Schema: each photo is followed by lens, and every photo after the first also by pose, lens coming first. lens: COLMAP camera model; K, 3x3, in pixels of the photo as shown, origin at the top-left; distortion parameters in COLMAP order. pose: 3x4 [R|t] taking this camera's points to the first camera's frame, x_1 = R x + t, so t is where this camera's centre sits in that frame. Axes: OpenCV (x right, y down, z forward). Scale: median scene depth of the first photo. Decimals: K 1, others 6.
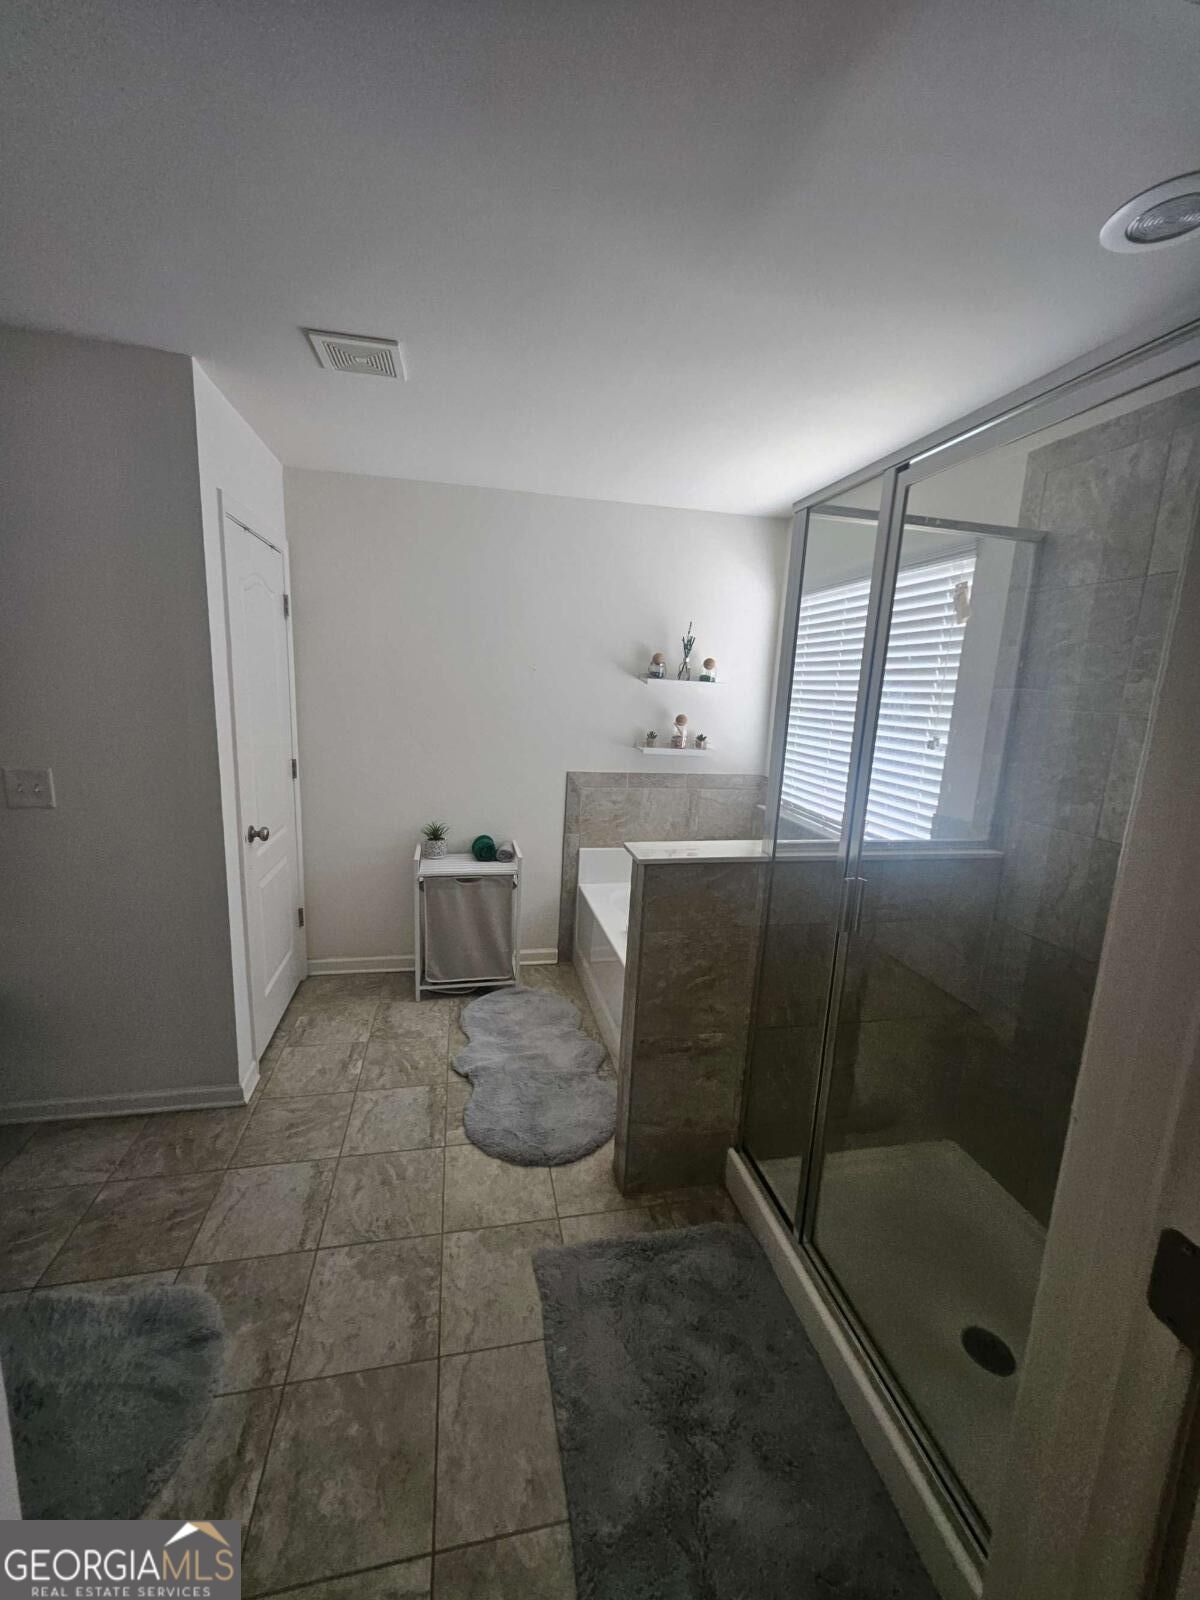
lens RADIAL K [[631.6, 0, 591.0], [0, 631.6, 794.6], [0, 0, 1]] dist [0.002934, 0.000607]
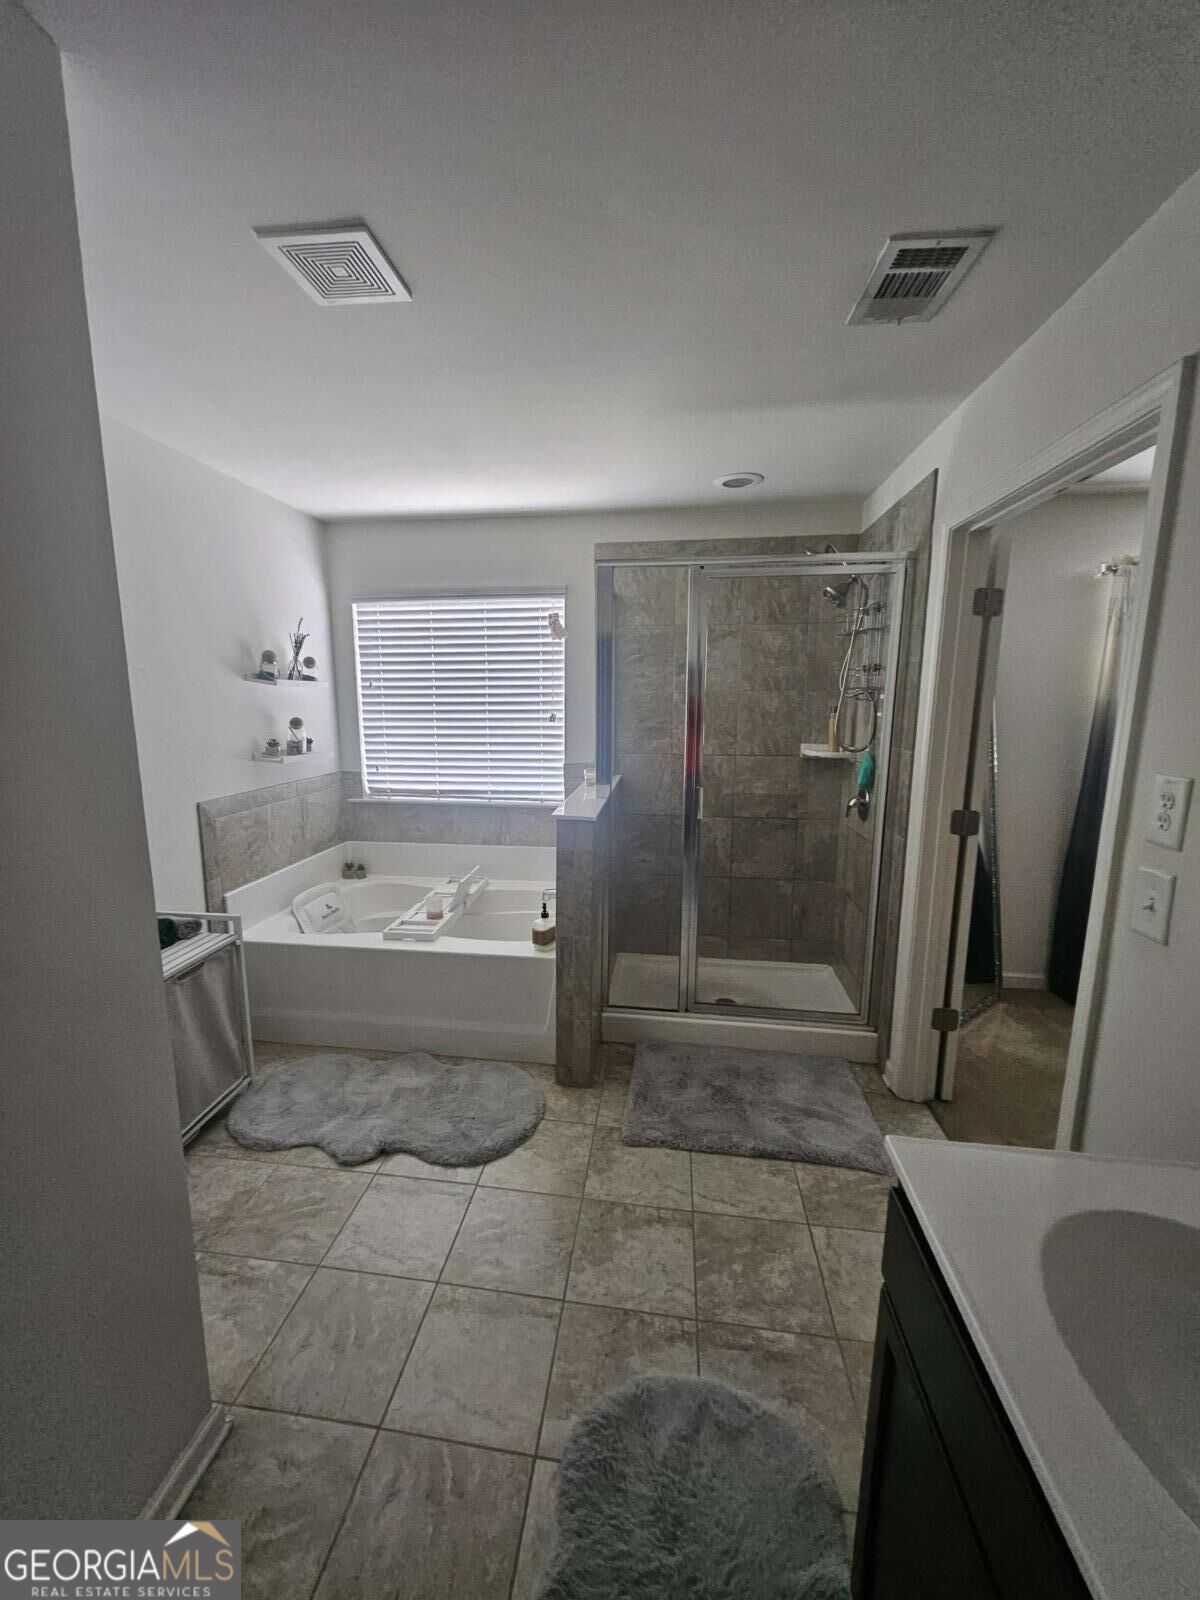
lens RADIAL K [[631.6, 0, 589.8], [0, 631.6, 796.8], [0, 0, 1]] dist [0.002934, 0.000607]
pose [[0.322117, -0.194375, 0.926531, -0.896318], [0.179241, 0.973515, 0.141916, -0.101080], [-0.929577, 0.120359, 0.348426, 0.433724]]
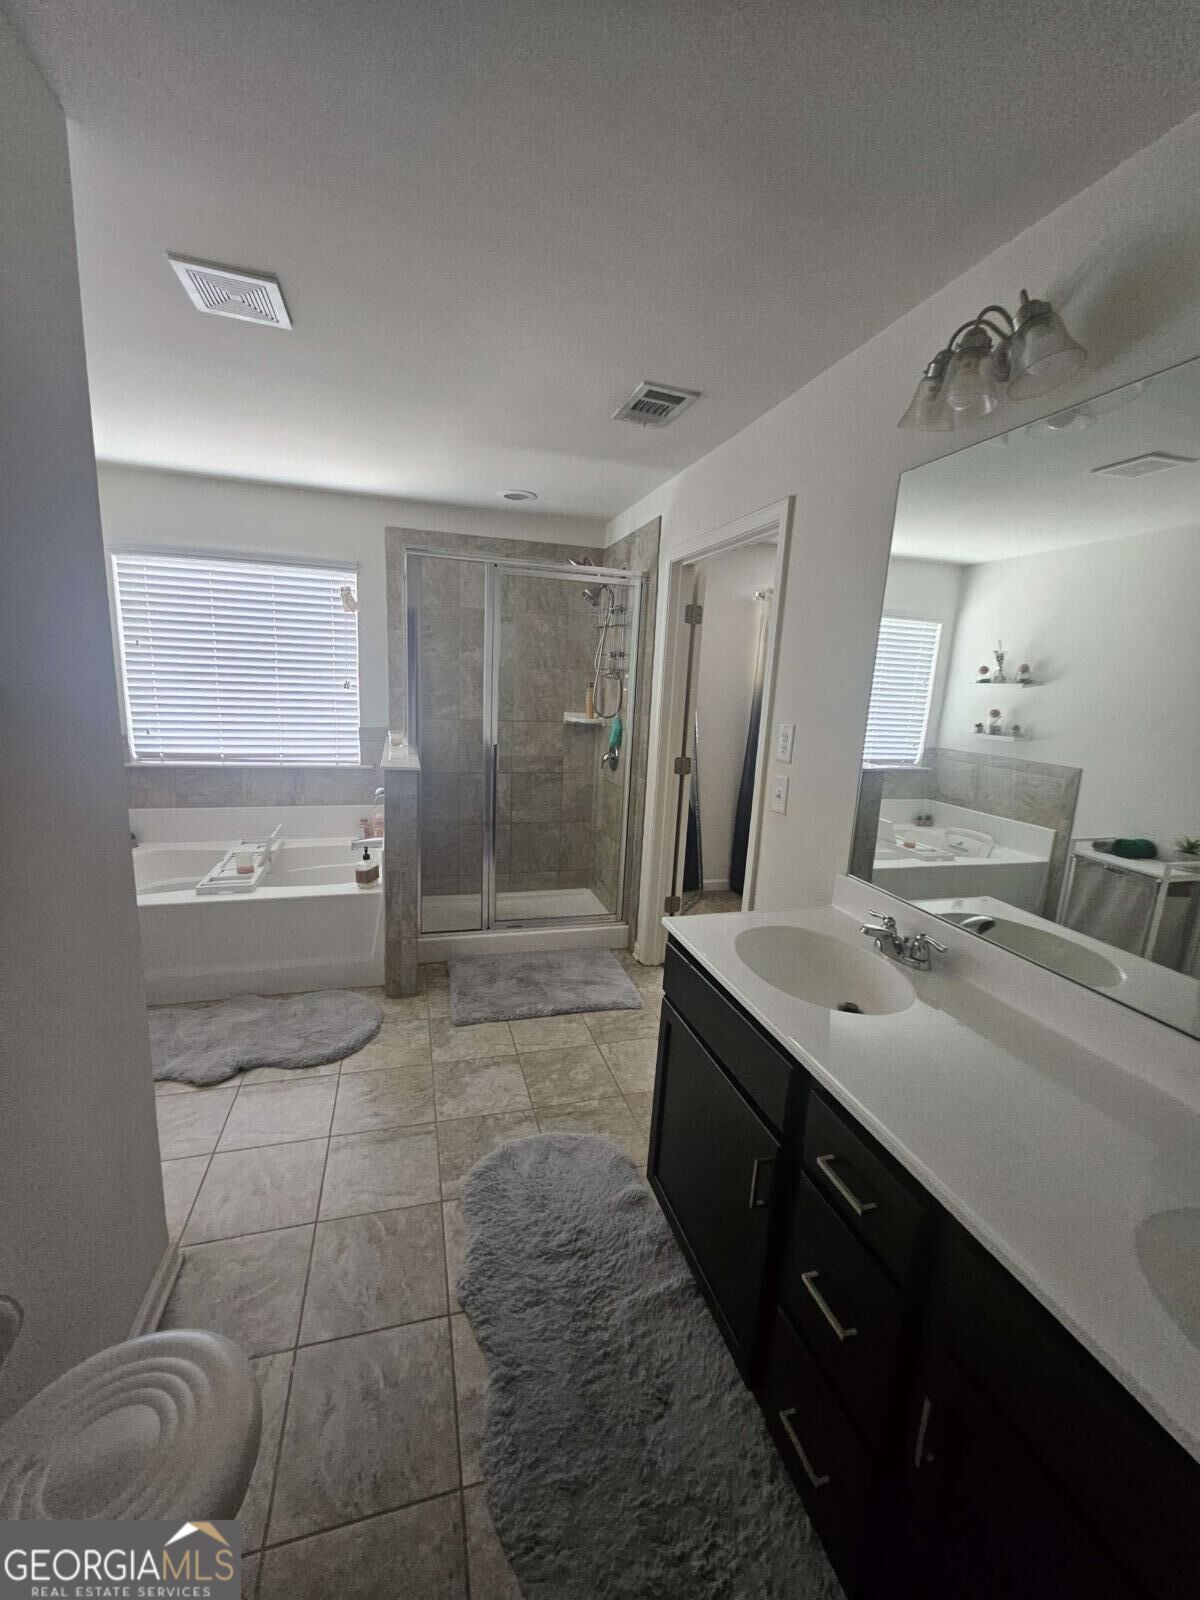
lens RADIAL K [[631.6, 0, 591.1], [0, 631.6, 792.3], [0, 0, 1]] dist [0.002934, 0.000607]
pose [[-0.086558, -0.225683, 0.970348, -1.191834], [0.127921, 0.963423, 0.235483, -0.122737], [-0.988000, 0.144511, -0.054523, 0.531767]]
